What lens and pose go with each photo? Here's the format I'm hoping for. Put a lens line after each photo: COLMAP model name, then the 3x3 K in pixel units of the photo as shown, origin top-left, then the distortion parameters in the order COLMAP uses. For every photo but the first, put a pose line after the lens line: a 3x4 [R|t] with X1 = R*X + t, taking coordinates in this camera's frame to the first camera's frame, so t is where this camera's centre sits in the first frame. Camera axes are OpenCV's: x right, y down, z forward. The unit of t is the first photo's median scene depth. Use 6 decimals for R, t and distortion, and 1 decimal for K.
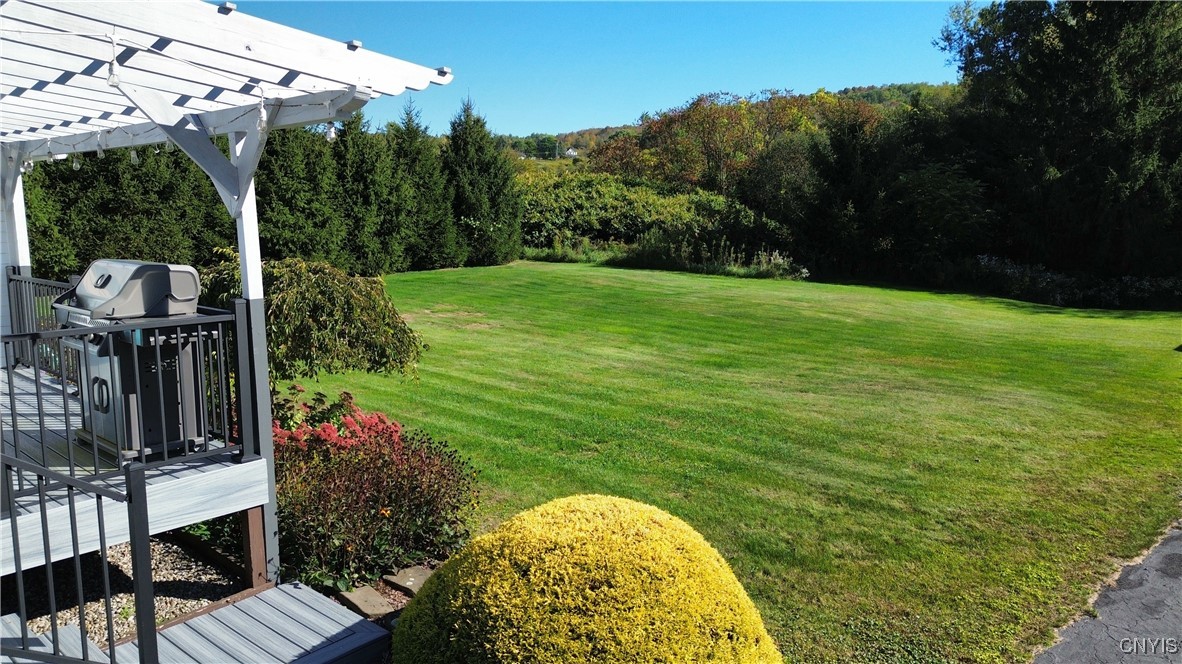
lens RADIAL K [[836.2, 0, 594.8], [0, 836.2, 329.6], [0, 0, 1]] dist [0.076678, -0.071535]
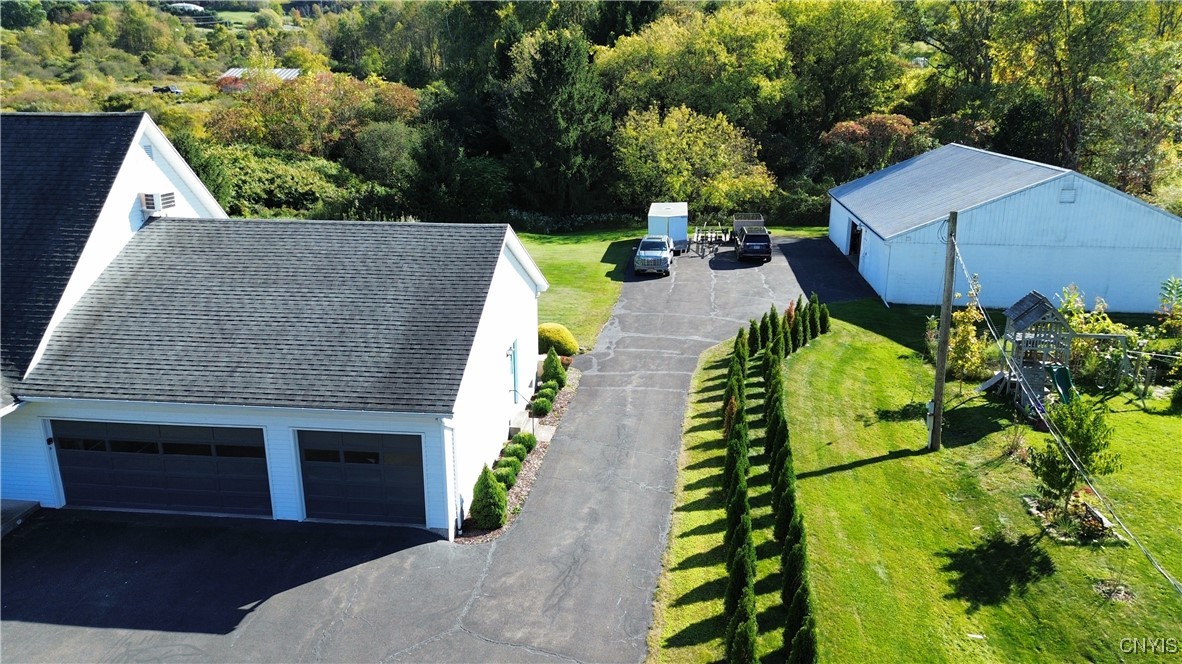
lens RADIAL K [[836.2, 0, 594.8], [0, 836.2, 329.6], [0, 0, 1]] dist [0.076678, -0.071535]
pose [[0.812723, -0.164267, 0.559015, -0.511391], [0.083523, 0.982372, 0.167240, -0.126071], [-0.576632, -0.089229, 0.812116, -0.699504]]
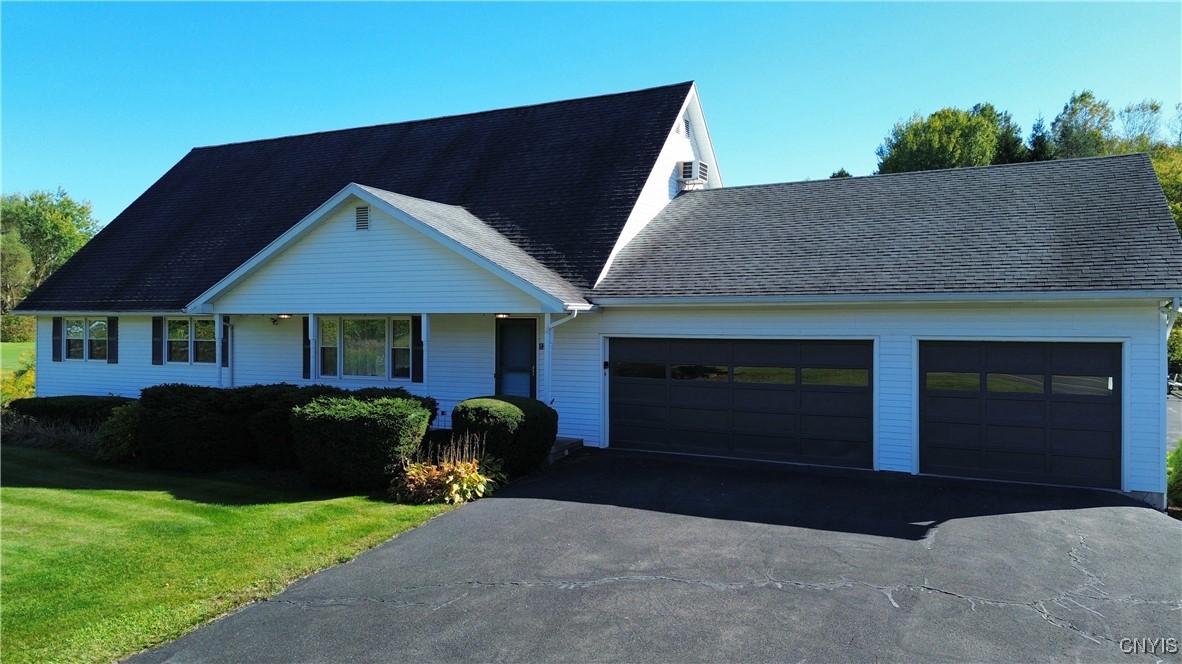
lens RADIAL K [[836.2, 0, 594.8], [0, 836.2, 329.6], [0, 0, 1]] dist [0.076678, -0.071535]
pose [[0.965010, -0.002388, 0.262203, -0.633568], [0.037846, 0.990757, -0.130264, 0.050712], [-0.259468, 0.135629, 0.956181, -0.510645]]
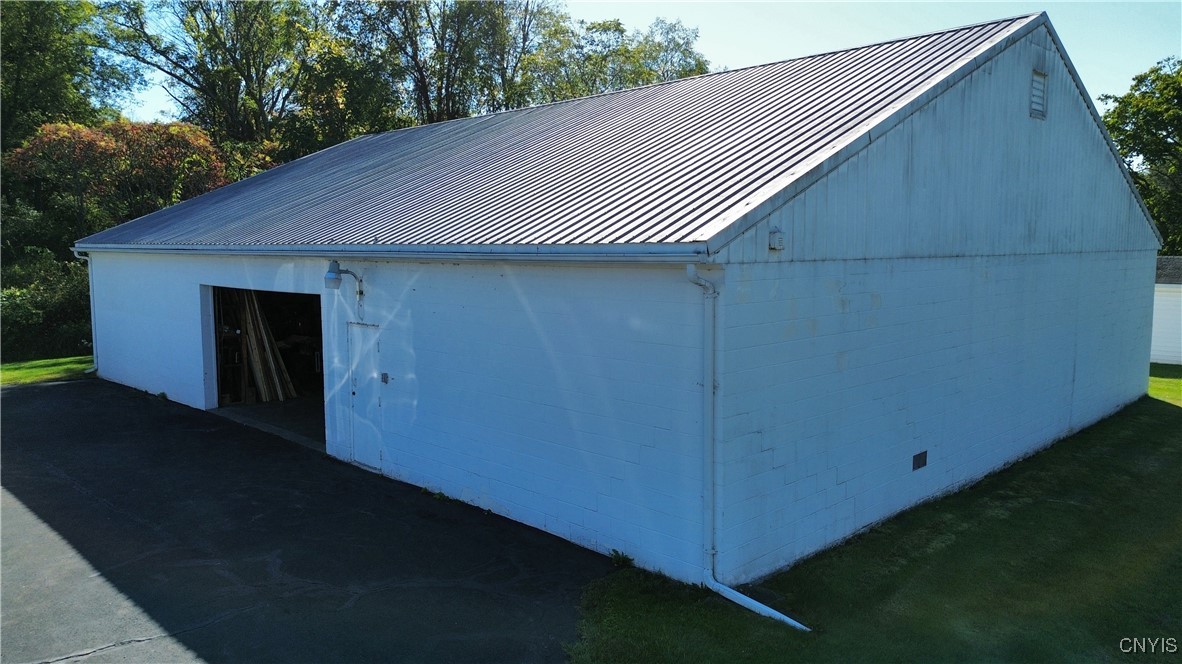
lens RADIAL K [[836.2, 0, 594.8], [0, 836.2, 329.6], [0, 0, 1]] dist [0.076678, -0.071535]
pose [[0.045370, -0.105242, 0.993411, 0.337439], [0.144818, 0.984623, 0.097697, -0.016610], [-0.988418, 0.139431, 0.059914, 0.093946]]
